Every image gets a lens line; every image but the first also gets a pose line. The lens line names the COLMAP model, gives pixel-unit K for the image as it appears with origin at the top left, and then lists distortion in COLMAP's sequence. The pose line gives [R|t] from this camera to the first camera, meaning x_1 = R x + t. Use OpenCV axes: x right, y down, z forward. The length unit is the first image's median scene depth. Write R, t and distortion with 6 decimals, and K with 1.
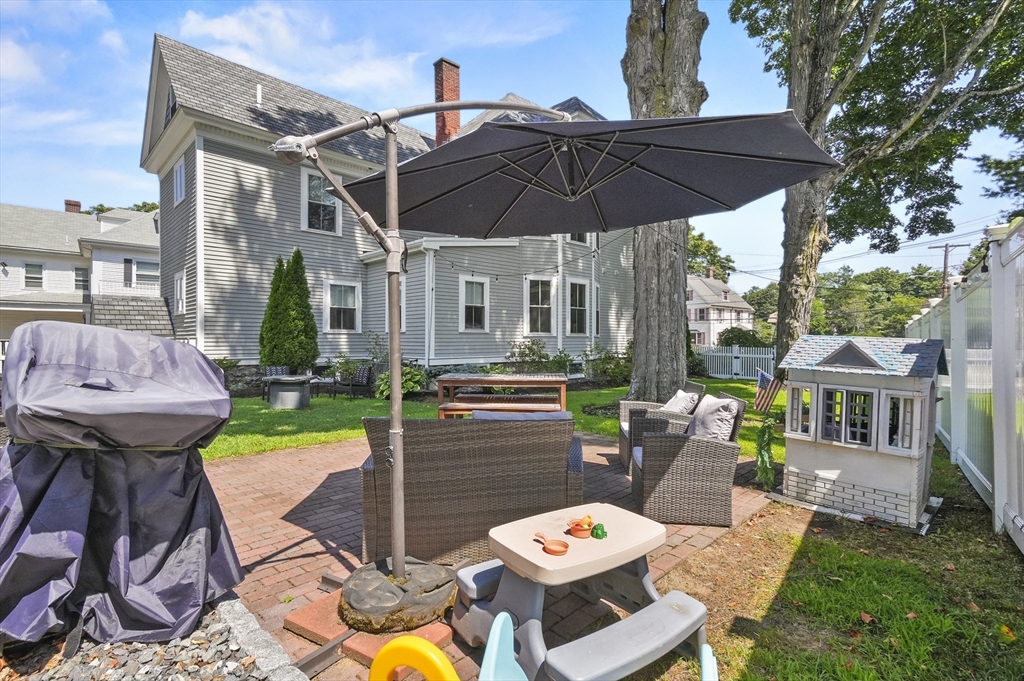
lens RADIAL K [[489.6, 0, 510.8], [0, 489.6, 337.1], [0, 0, 1]] dist [0.018525, 0.003663]
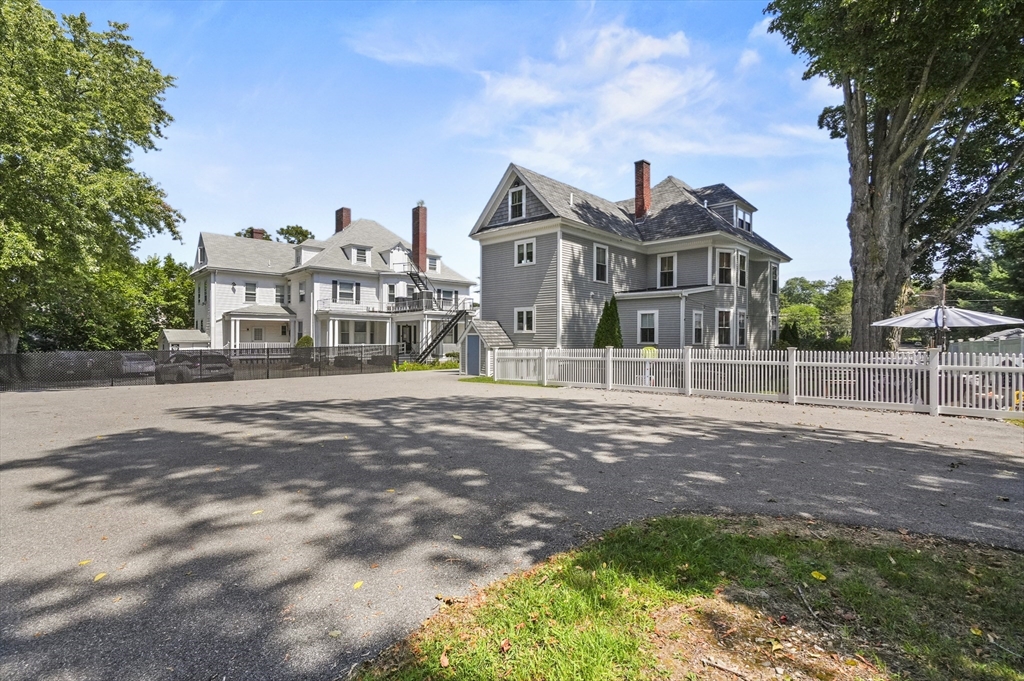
lens RADIAL K [[489.6, 0, 514.5], [0, 489.6, 337.3], [0, 0, 1]] dist [0.018525, 0.003663]
pose [[0.998969, 0.005588, 0.045052, -0.631884], [-0.005690, 0.999982, 0.002127, -0.028061], [-0.045039, -0.002381, 0.998982, -0.509124]]
